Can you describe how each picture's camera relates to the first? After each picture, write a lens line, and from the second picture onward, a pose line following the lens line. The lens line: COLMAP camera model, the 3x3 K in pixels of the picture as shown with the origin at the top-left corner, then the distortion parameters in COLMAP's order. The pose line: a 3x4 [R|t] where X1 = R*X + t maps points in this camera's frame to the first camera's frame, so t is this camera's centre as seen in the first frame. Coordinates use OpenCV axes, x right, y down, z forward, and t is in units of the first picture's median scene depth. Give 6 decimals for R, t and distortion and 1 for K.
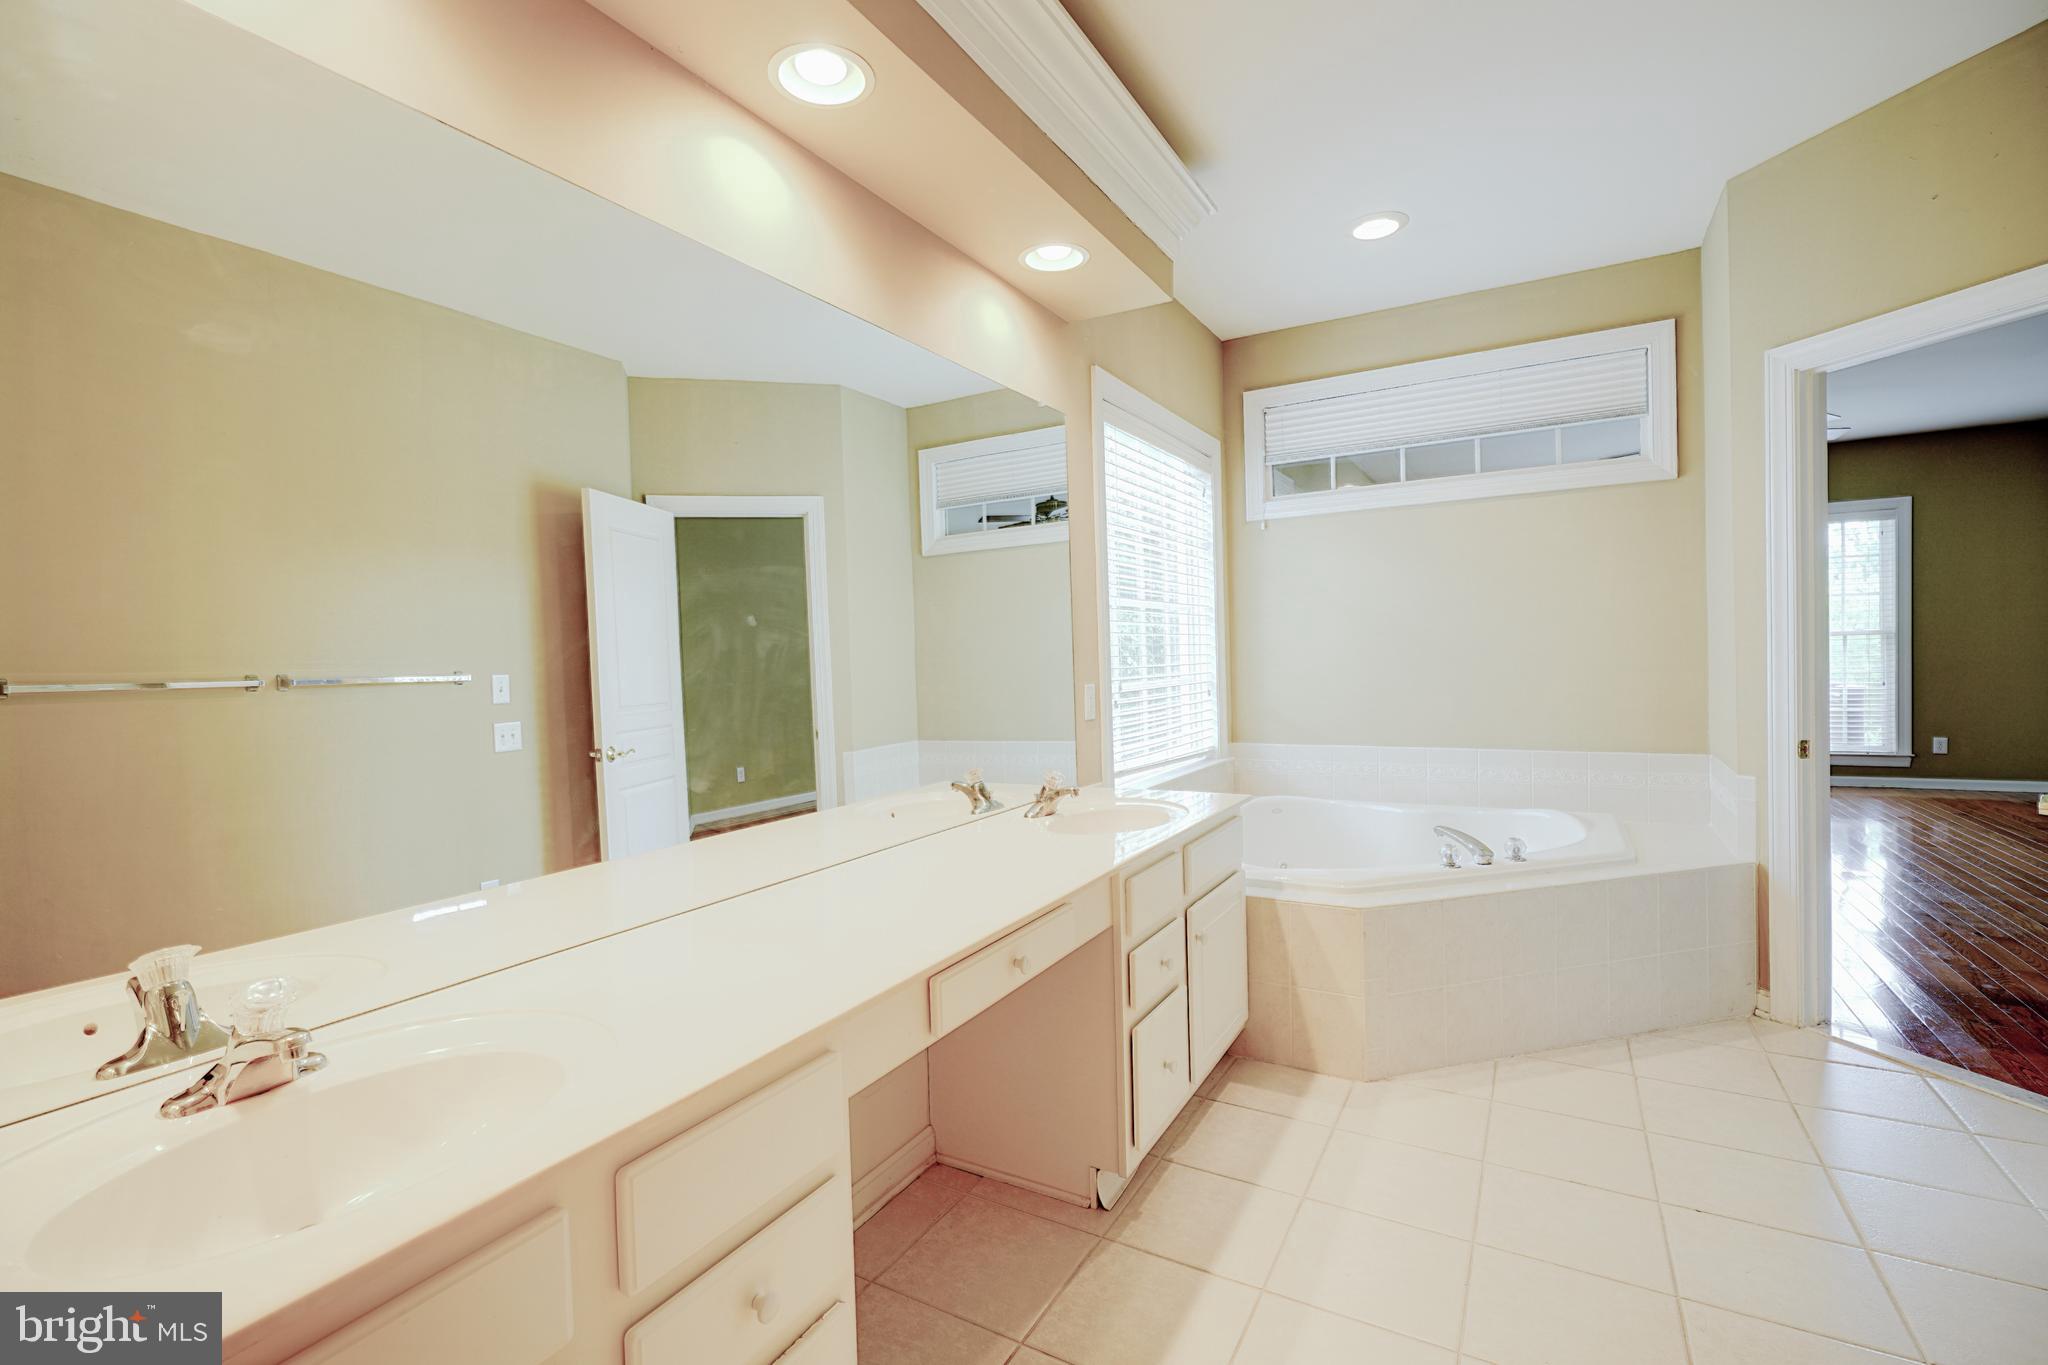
lens RADIAL K [[921.6, 0, 1007.4], [0, 921.6, 682.3], [0, 0, 1]] dist [0.000508, 0.000490]
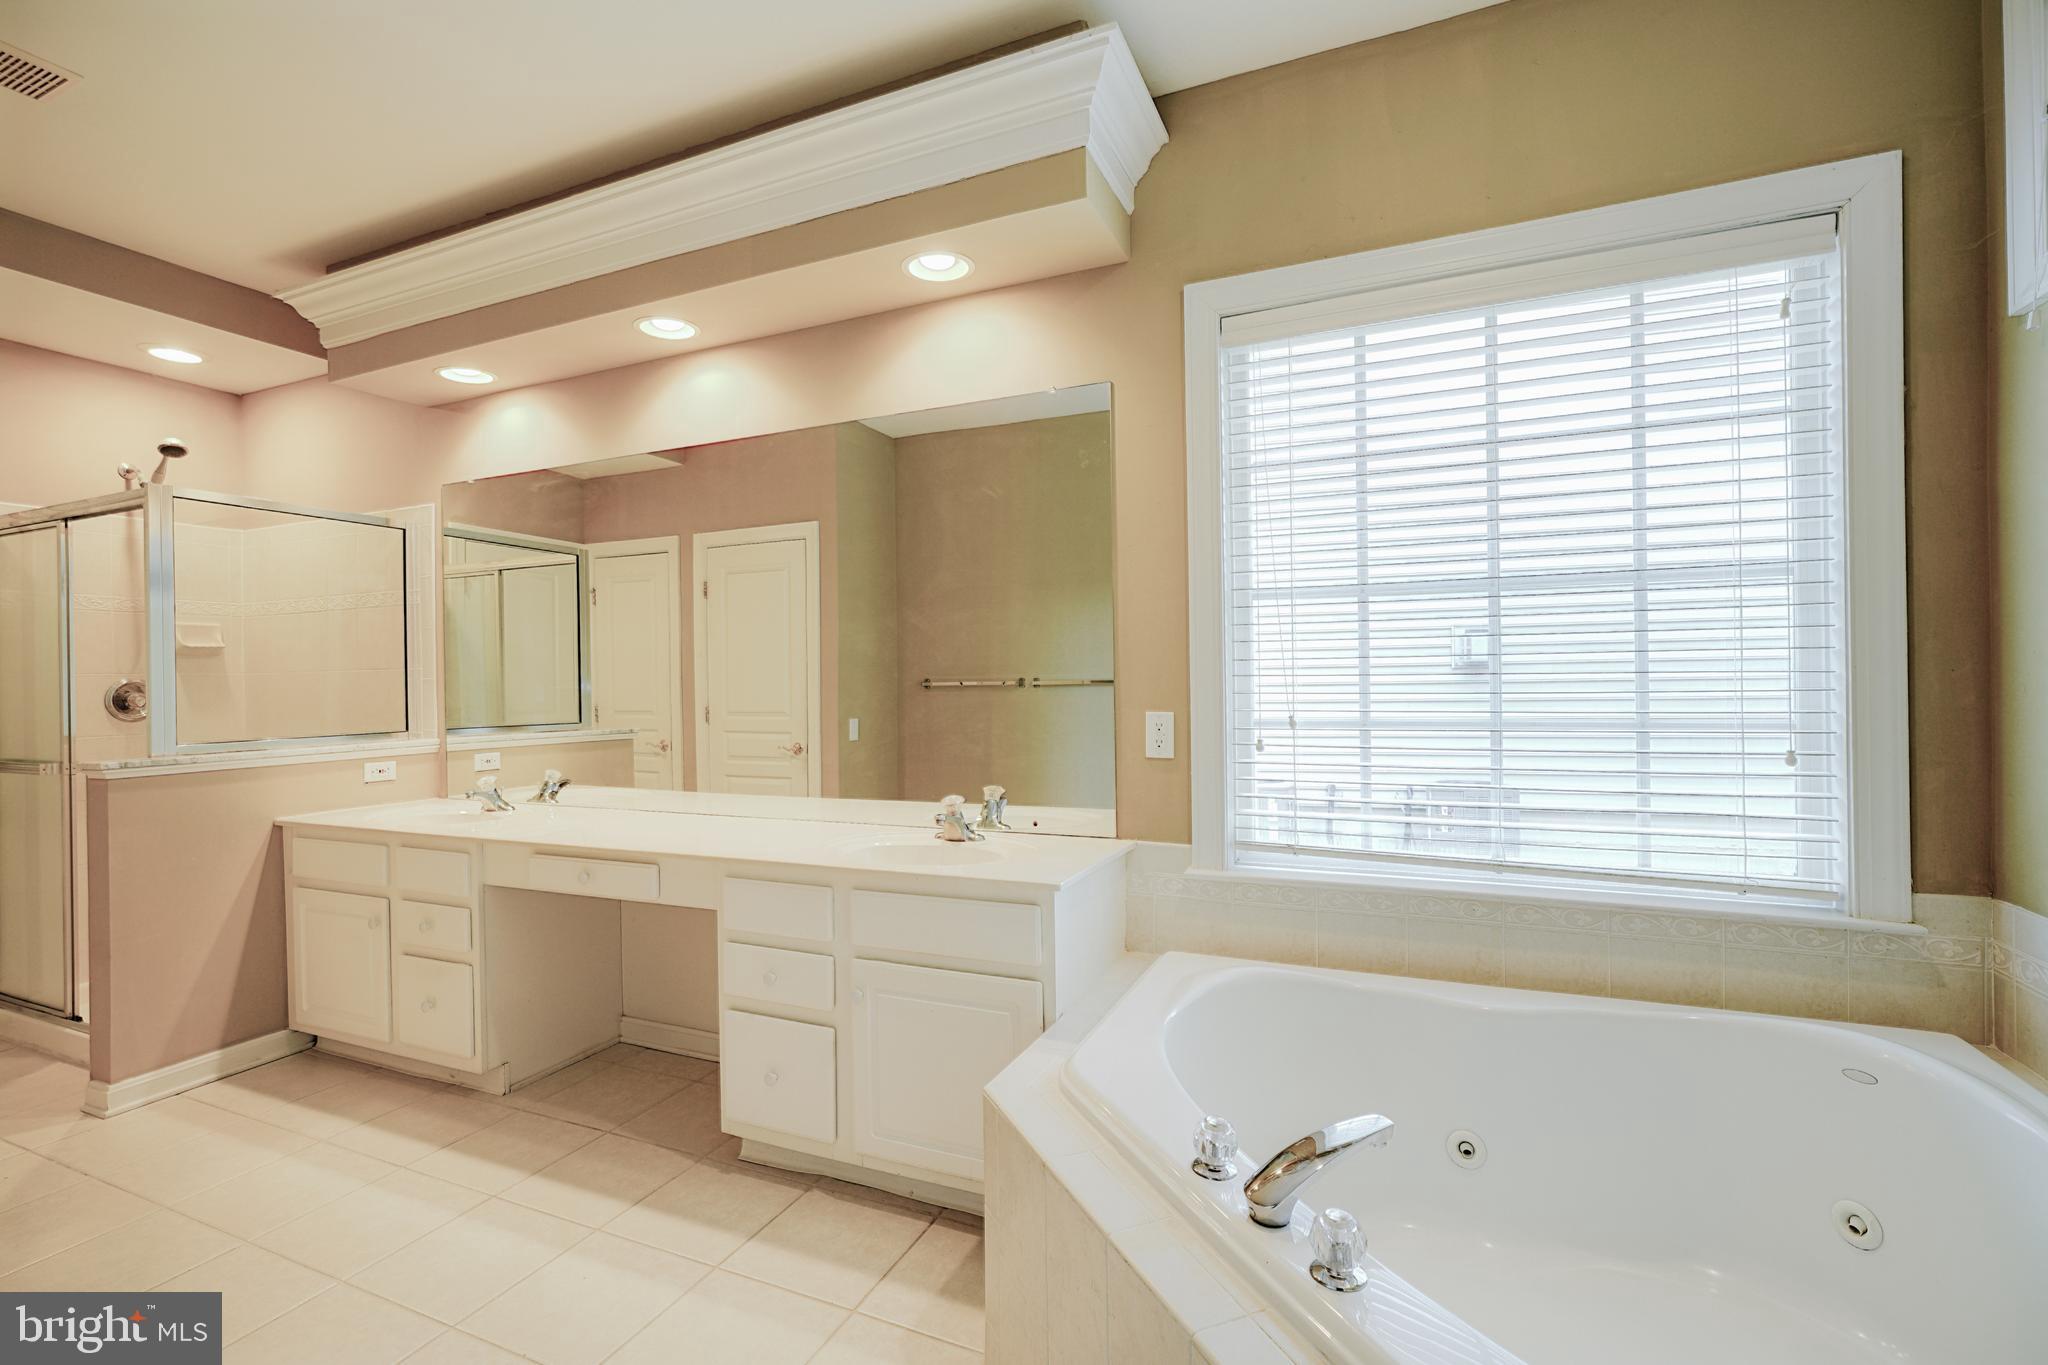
lens RADIAL K [[921.6, 0, 1007.4], [0, 921.6, 682.3], [0, 0, 1]] dist [0.000508, 0.000490]
pose [[0.105713, 0.025334, -0.994074, 1.126198], [-0.016090, 0.999588, 0.023764, -0.051393], [0.994266, 0.013483, 0.106078, 1.059050]]
